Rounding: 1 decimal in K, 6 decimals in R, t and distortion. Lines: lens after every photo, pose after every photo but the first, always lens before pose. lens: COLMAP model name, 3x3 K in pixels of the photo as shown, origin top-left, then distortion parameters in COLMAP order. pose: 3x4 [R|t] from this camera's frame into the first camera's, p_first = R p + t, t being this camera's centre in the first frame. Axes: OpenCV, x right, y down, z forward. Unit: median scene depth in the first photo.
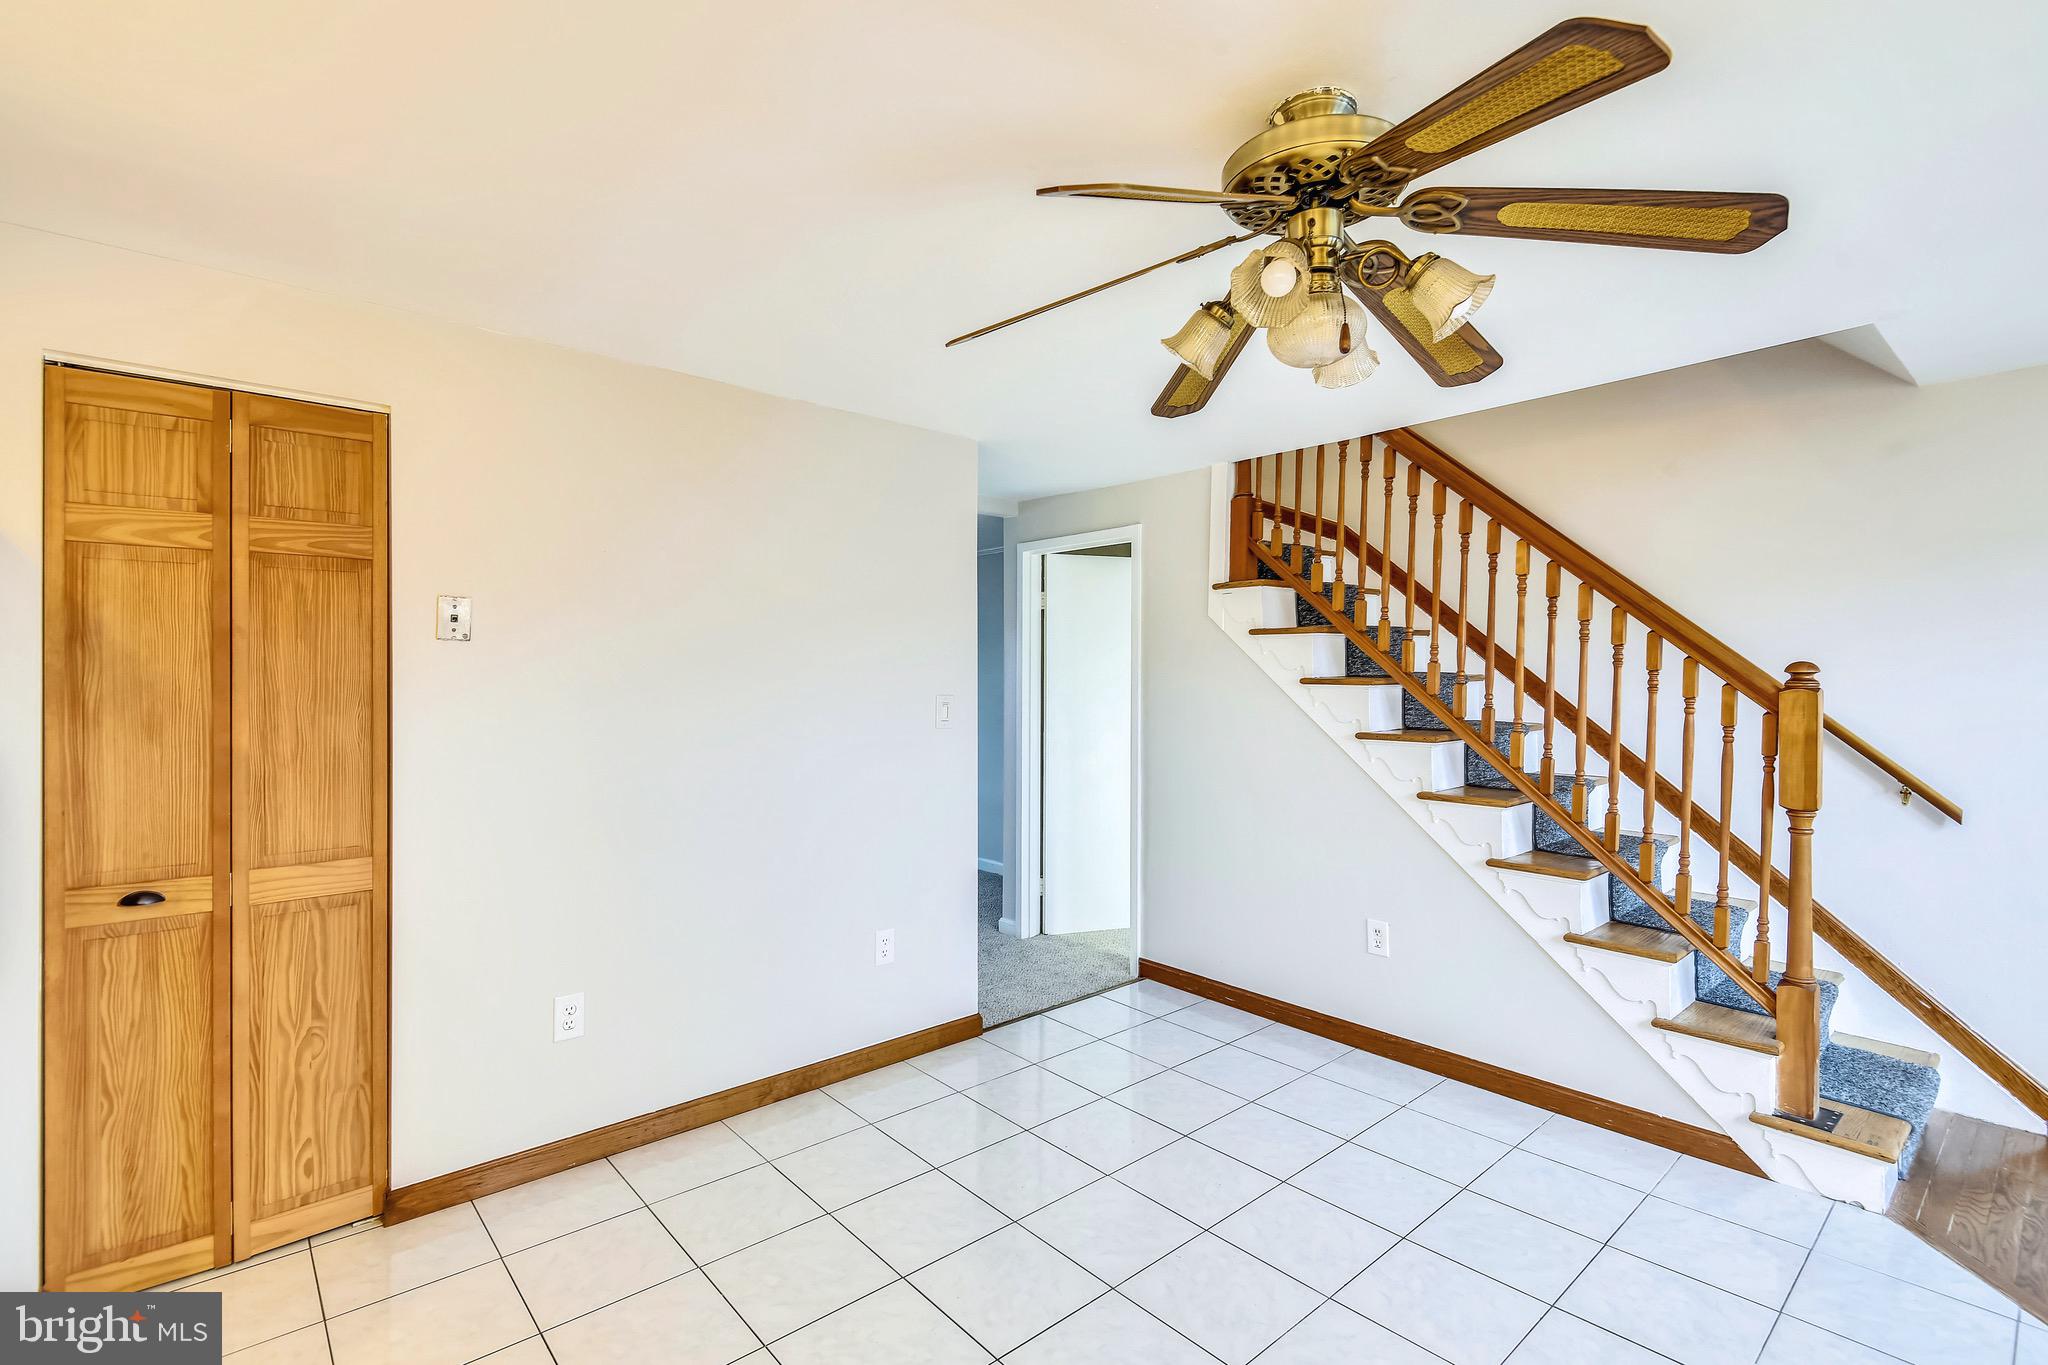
lens RADIAL K [[937.7, 0, 1016.5], [0, 937.7, 683.4], [0, 0, 1]] dist [0.019026, -0.001516]
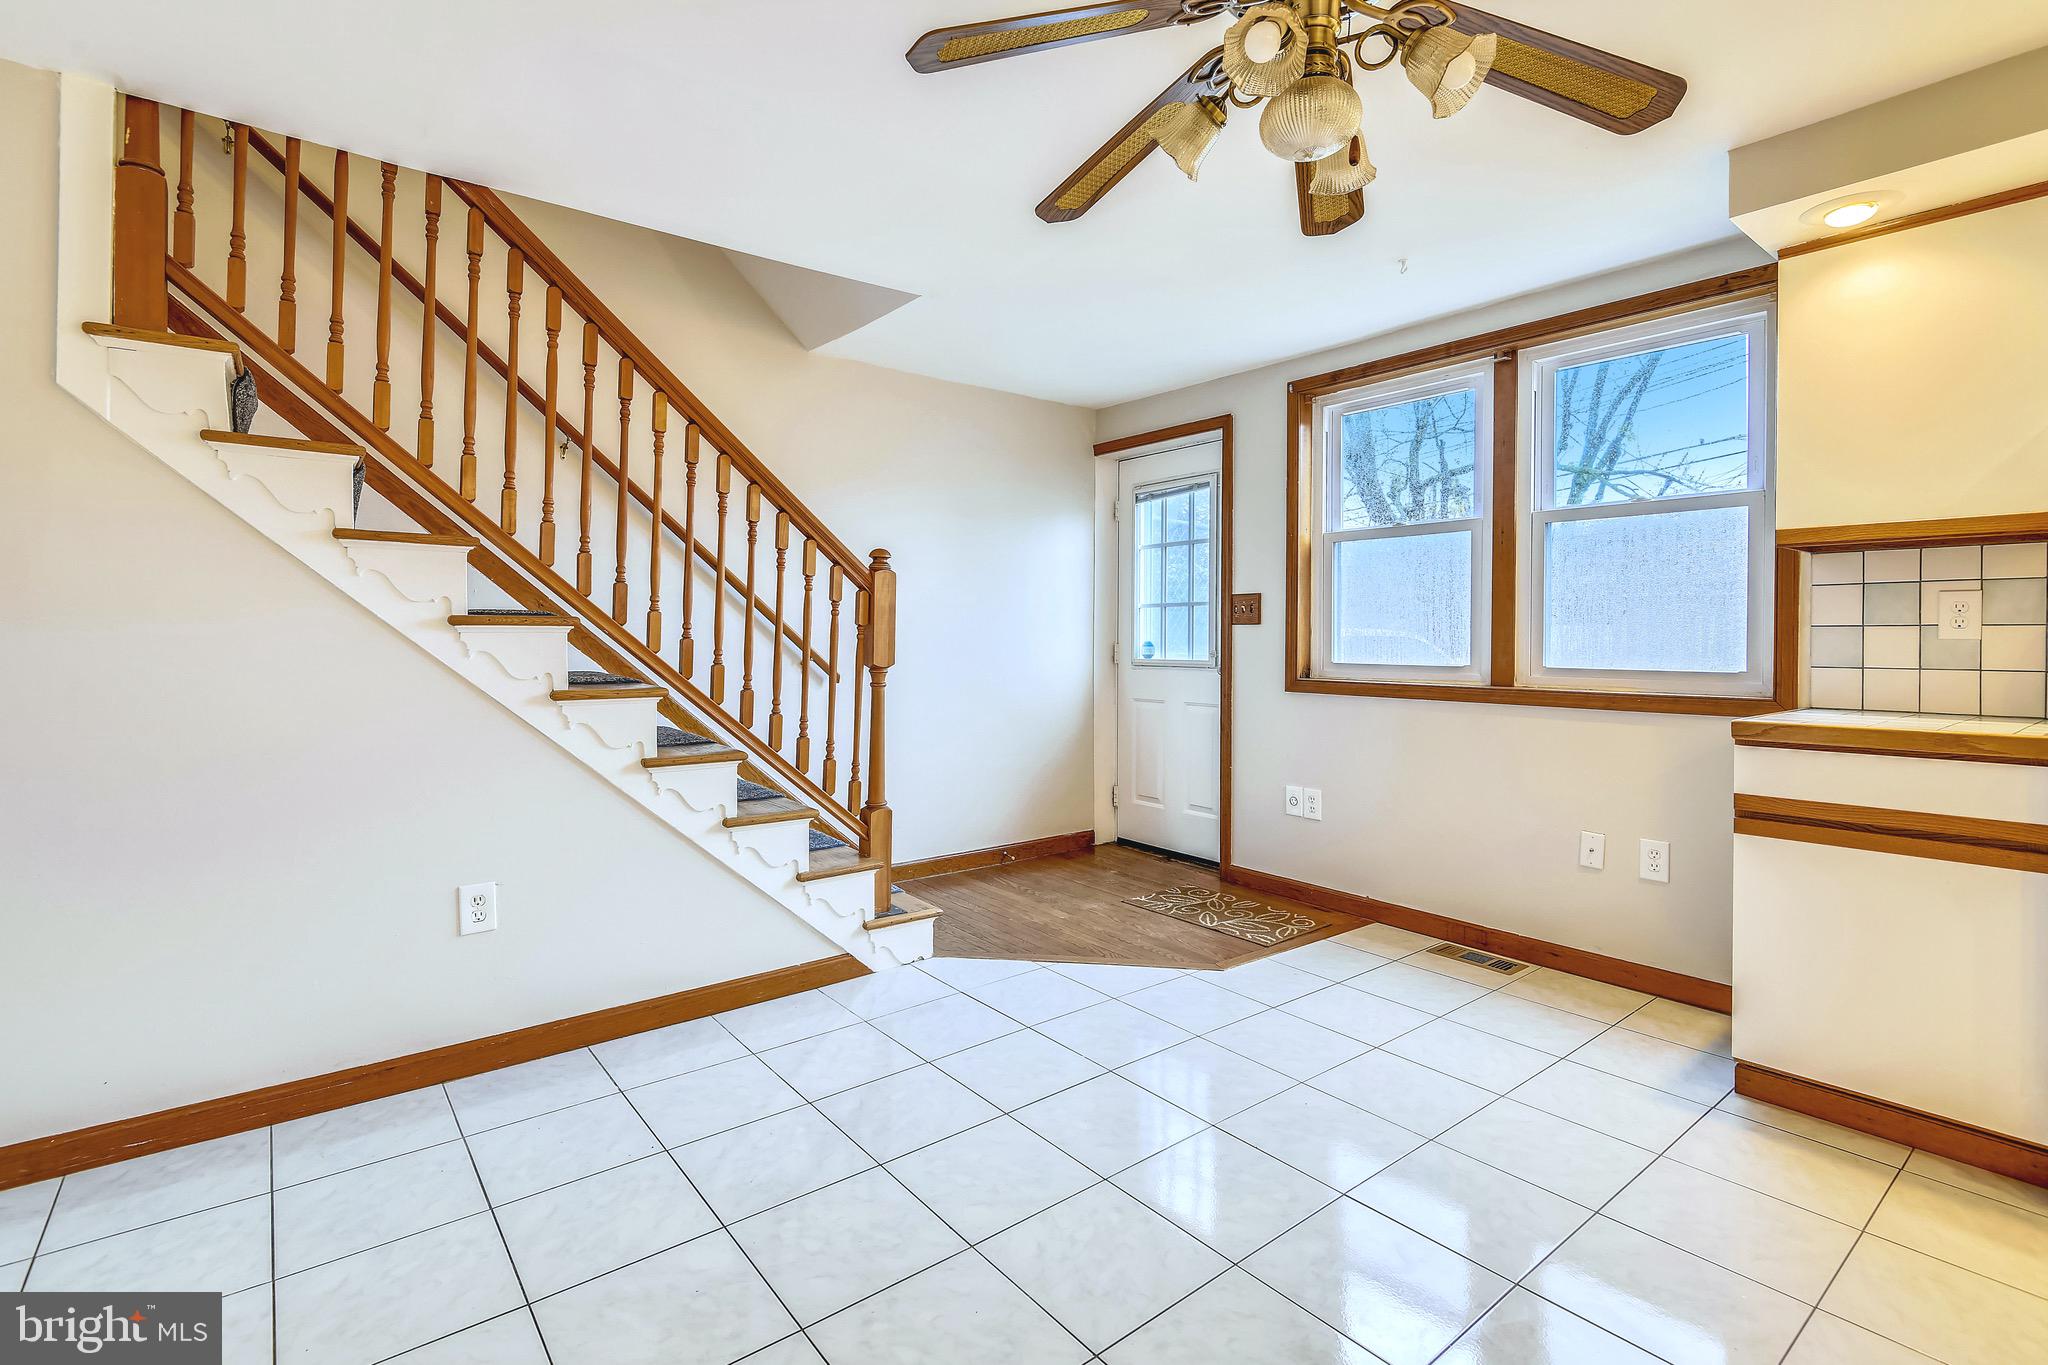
lens RADIAL K [[937.7, 0, 1016.6], [0, 937.7, 644.7], [0, 0, 1]] dist [0.019026, -0.001516]
pose [[0.060435, -0.020304, 0.997966, -0.357521], [-0.004167, 0.999779, 0.020593, 0.069369], [-0.998163, -0.005403, 0.060337, 0.678670]]
